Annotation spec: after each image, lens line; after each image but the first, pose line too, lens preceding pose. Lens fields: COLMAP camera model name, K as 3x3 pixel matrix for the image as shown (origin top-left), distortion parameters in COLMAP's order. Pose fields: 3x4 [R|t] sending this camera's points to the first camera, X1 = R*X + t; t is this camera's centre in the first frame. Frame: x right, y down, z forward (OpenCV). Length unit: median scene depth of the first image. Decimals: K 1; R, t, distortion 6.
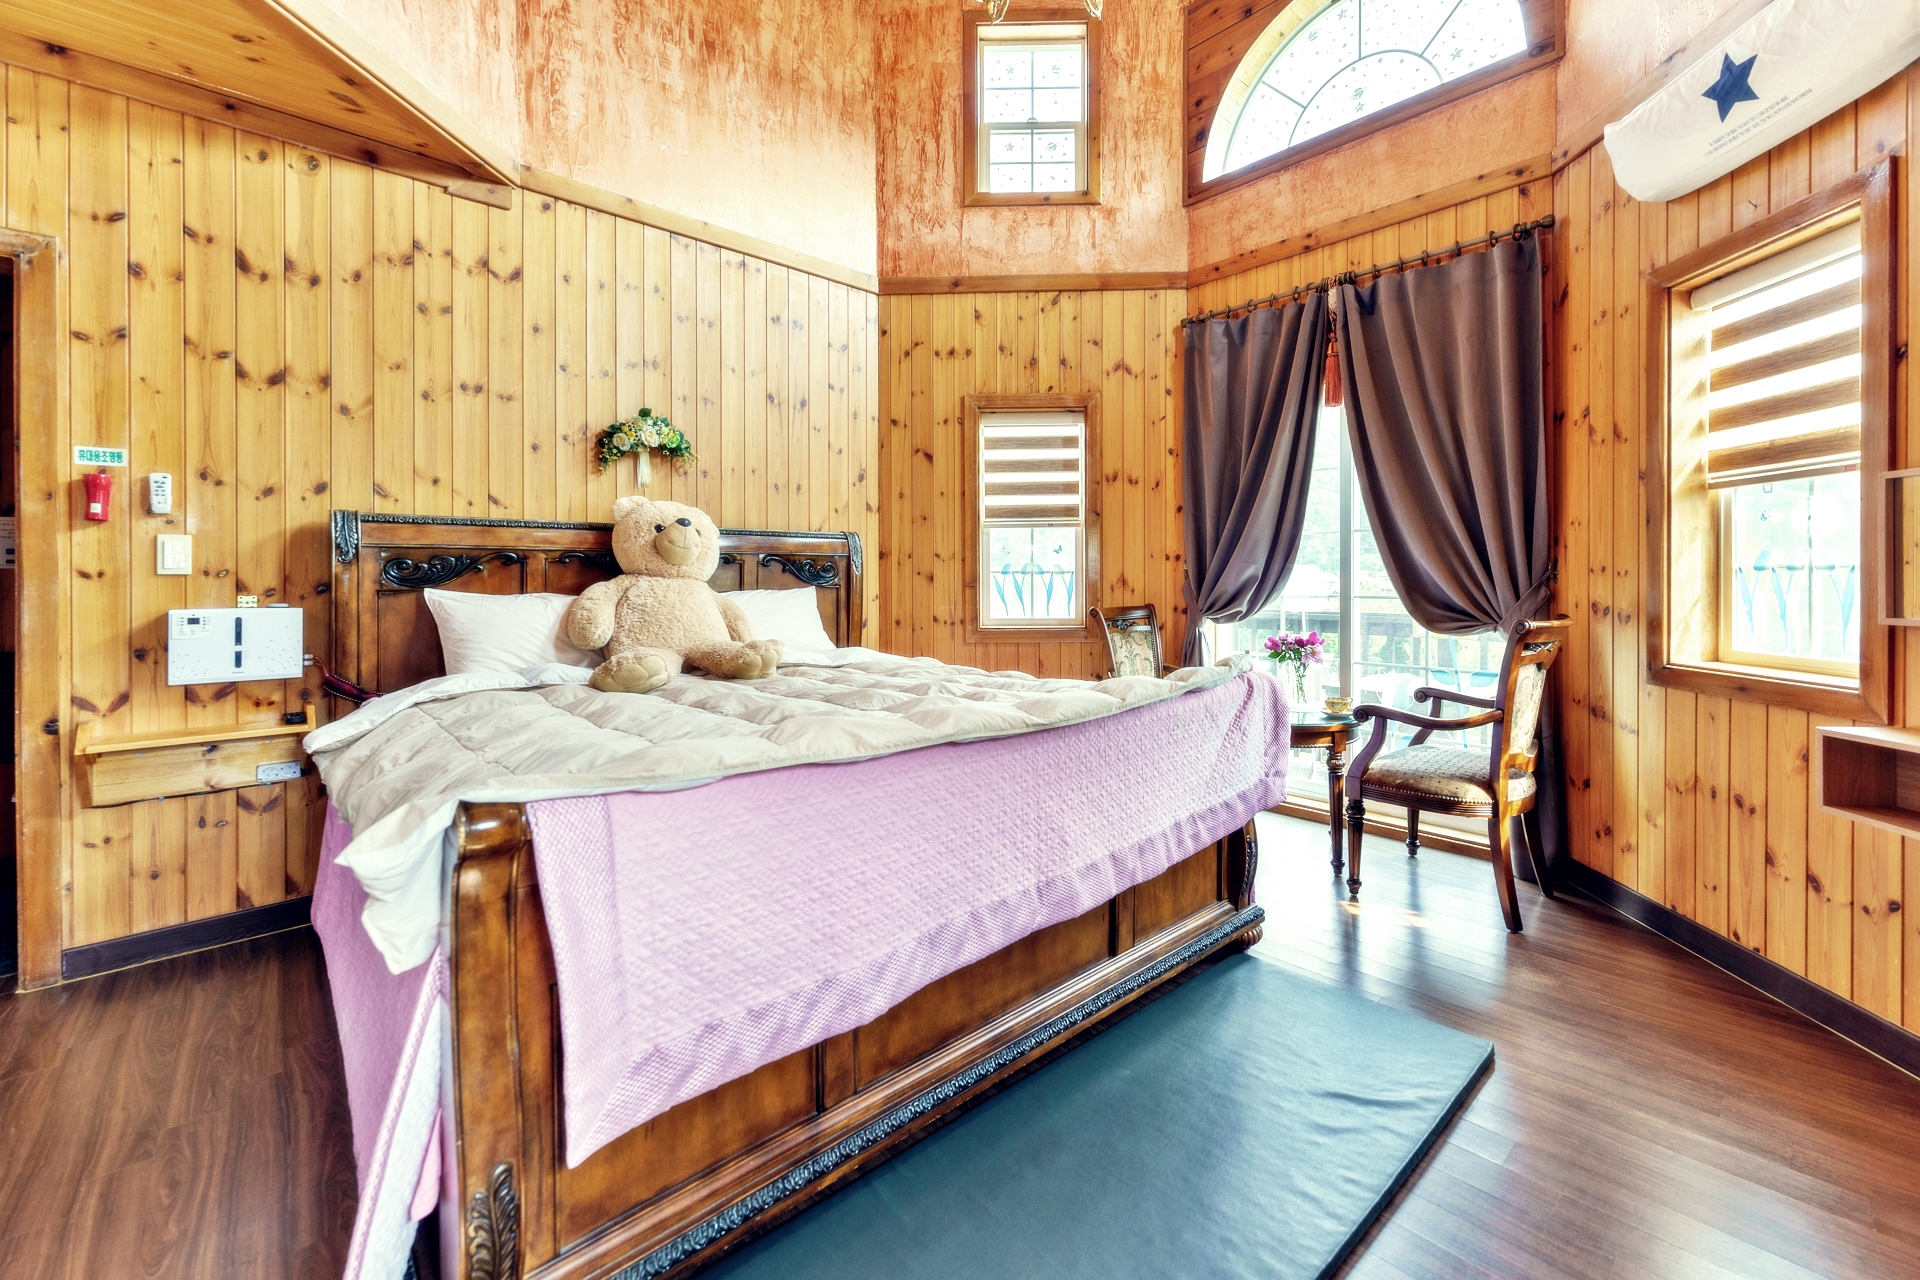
lens RADIAL K [[776.4, 0, 1006.4], [0, 776.4, 583.2], [0, 0, 1]] dist [-0.000643, -0.000119]
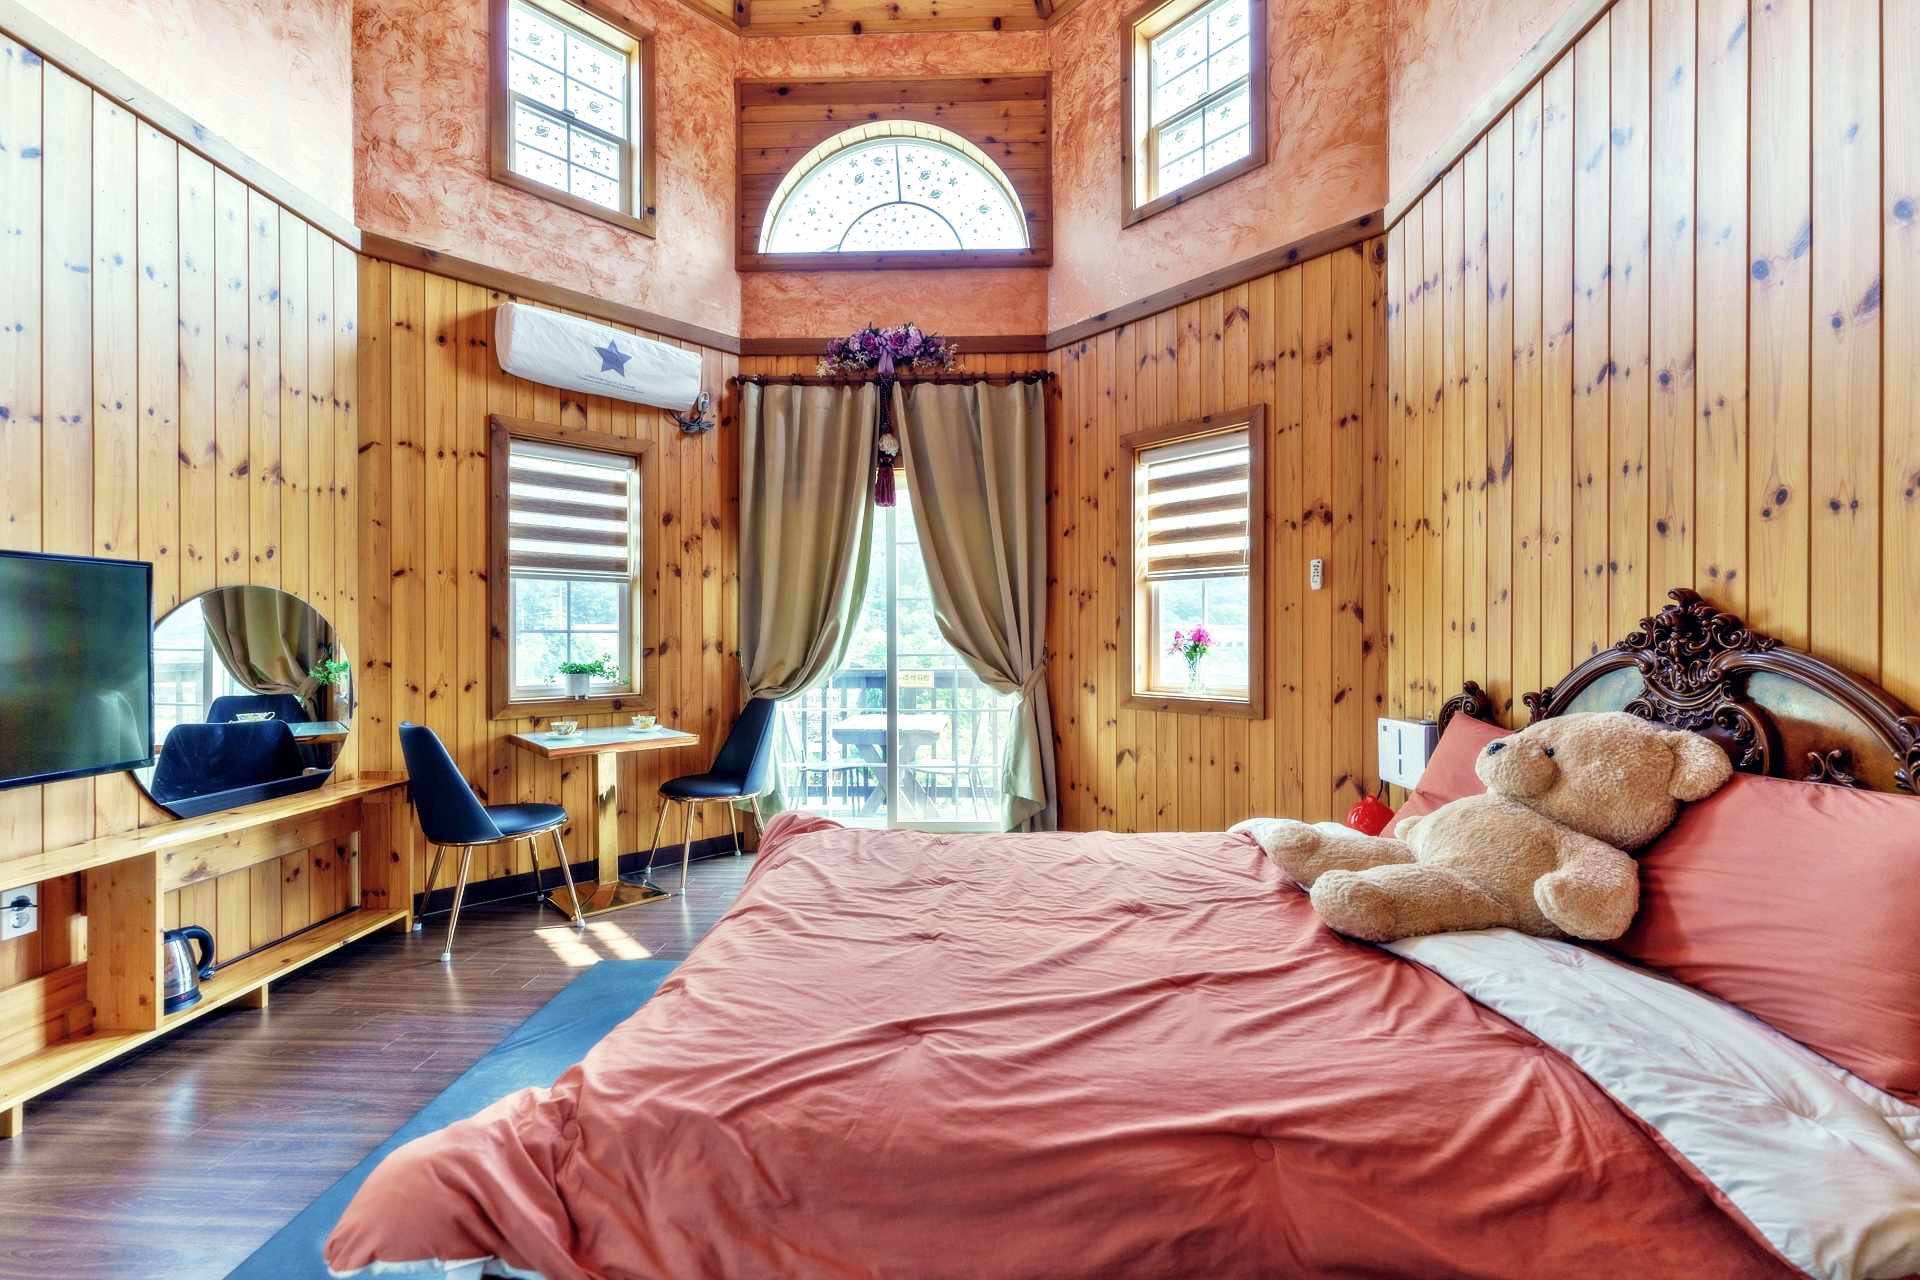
lens RADIAL K [[776.4, 0, 953.6], [0, 776.4, 641.2], [0, 0, 1]] dist [-0.000643, -0.000119]
pose [[0.713294, -0.005044, 0.700846, -0.306040], [0.010171, 0.999943, -0.003155, 0.001705], [-0.700791, 0.009379, 0.713305, 0.096477]]
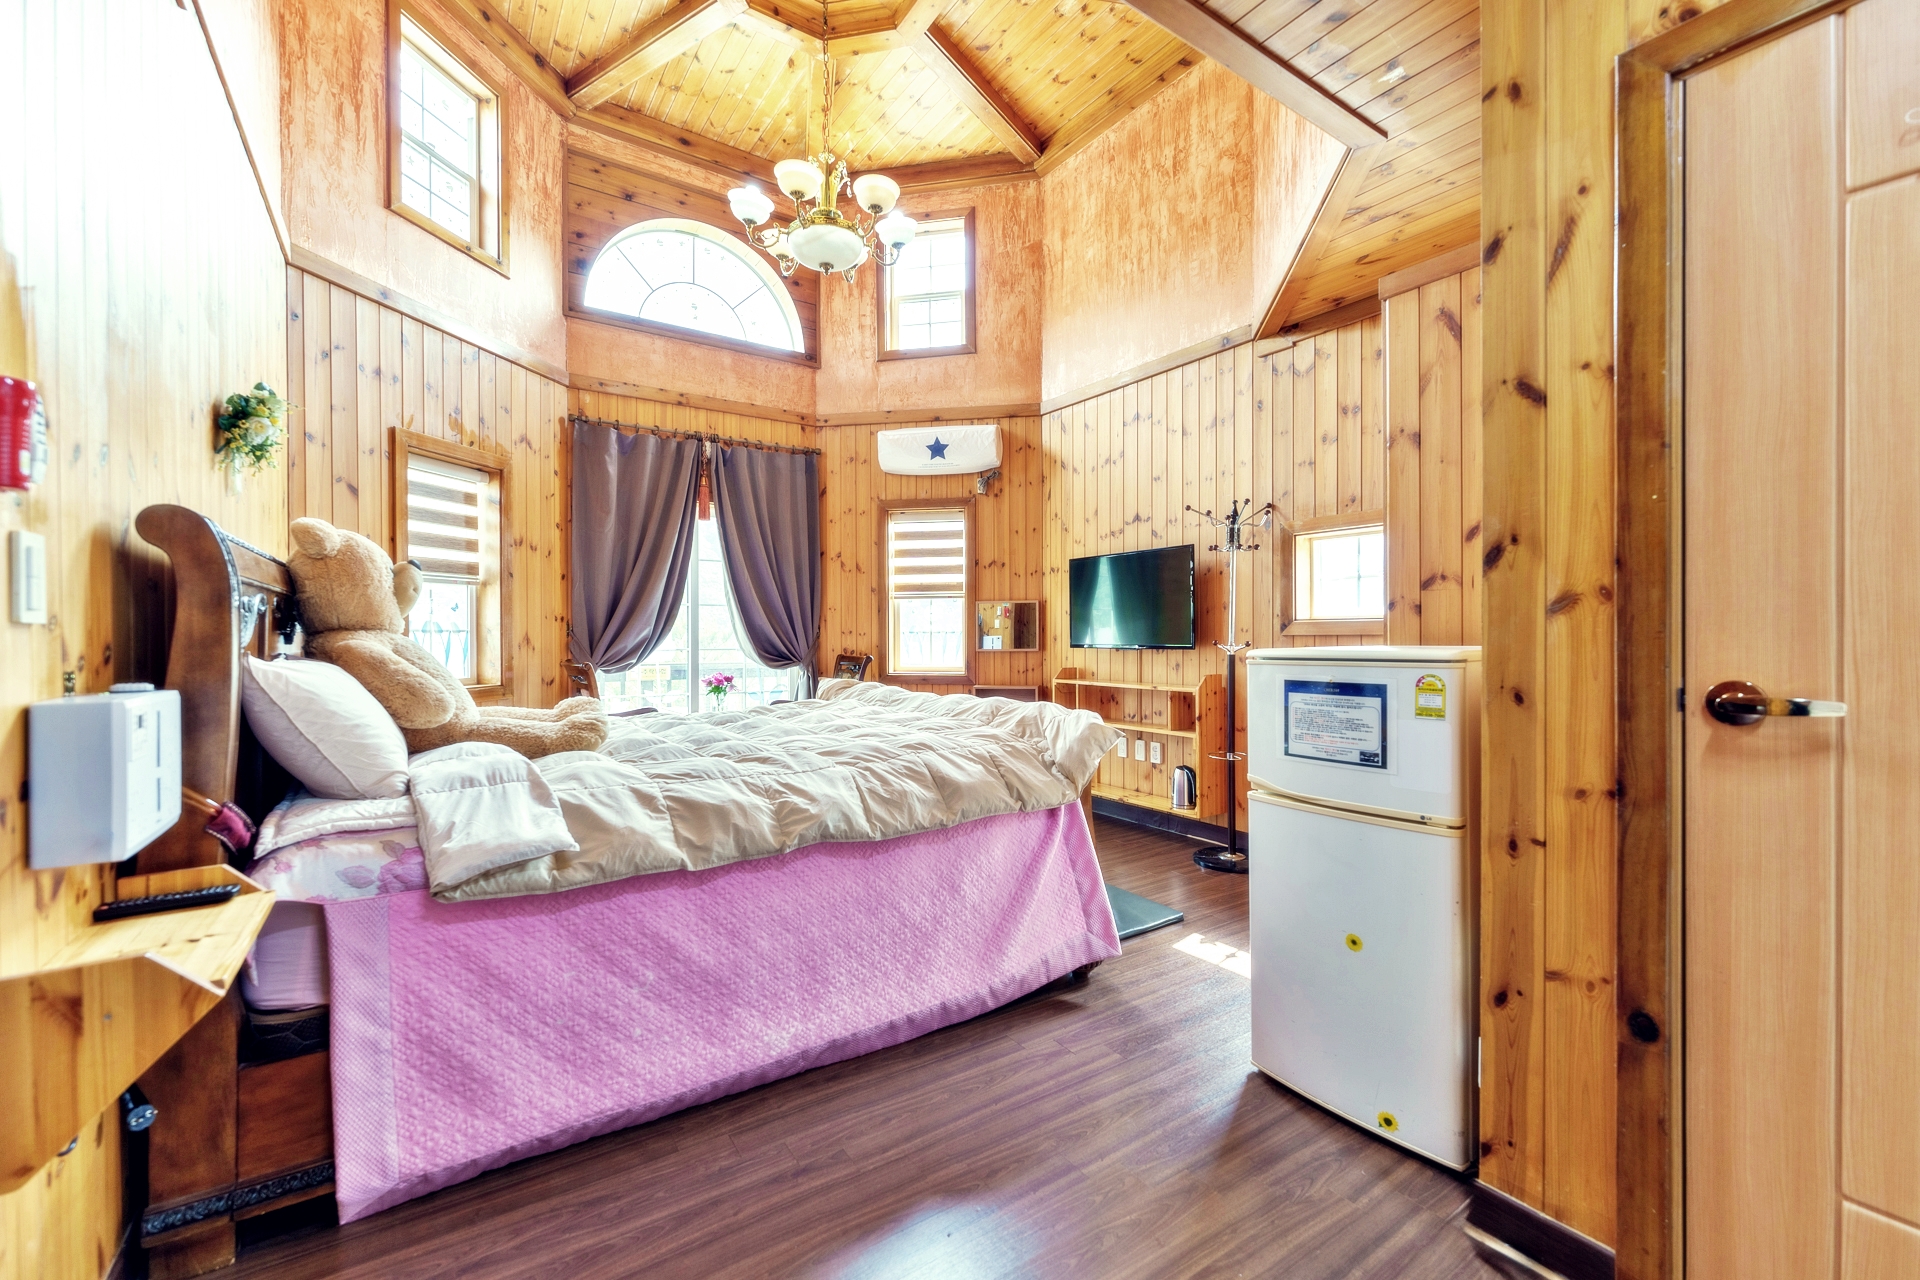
lens RADIAL K [[776.4, 0, 960.4], [0, 776.4, 634.1], [0, 0, 1]] dist [-0.000643, -0.000119]
pose [[0.168450, 0.003967, 0.985702, -0.873717], [0.012171, 0.999907, -0.006104, 0.002682], [-0.985635, 0.013025, 0.168386, 0.253949]]
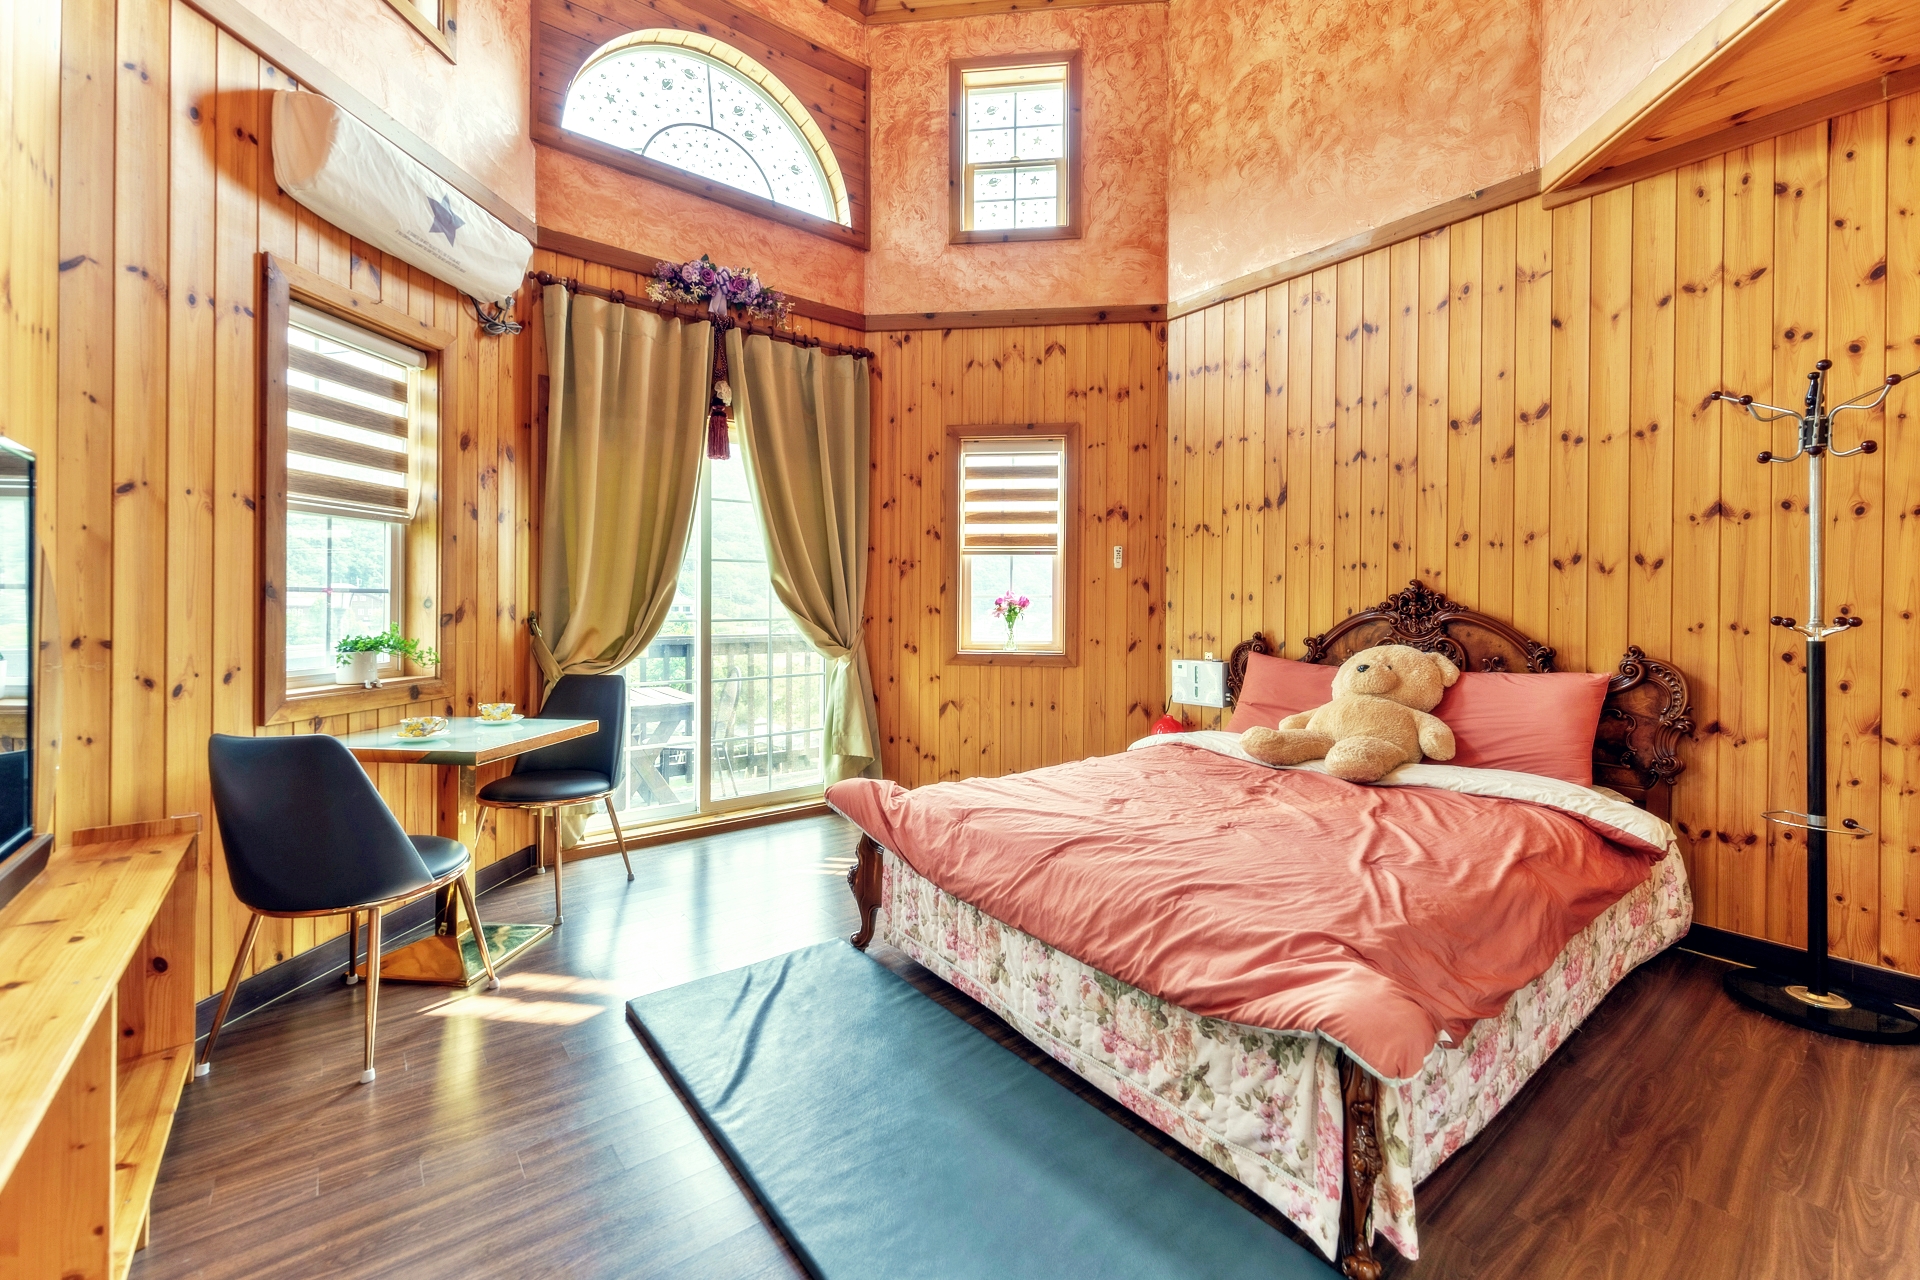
lens RADIAL K [[776.4, 0, 976.6], [0, 776.4, 608.4], [0, 0, 1]] dist [-0.000643, -0.000119]
pose [[0.083596, -0.008468, 0.996464, -0.583139], [0.007425, 0.999941, 0.007874, -0.003937], [-0.996472, 0.006741, 0.083654, 0.519715]]
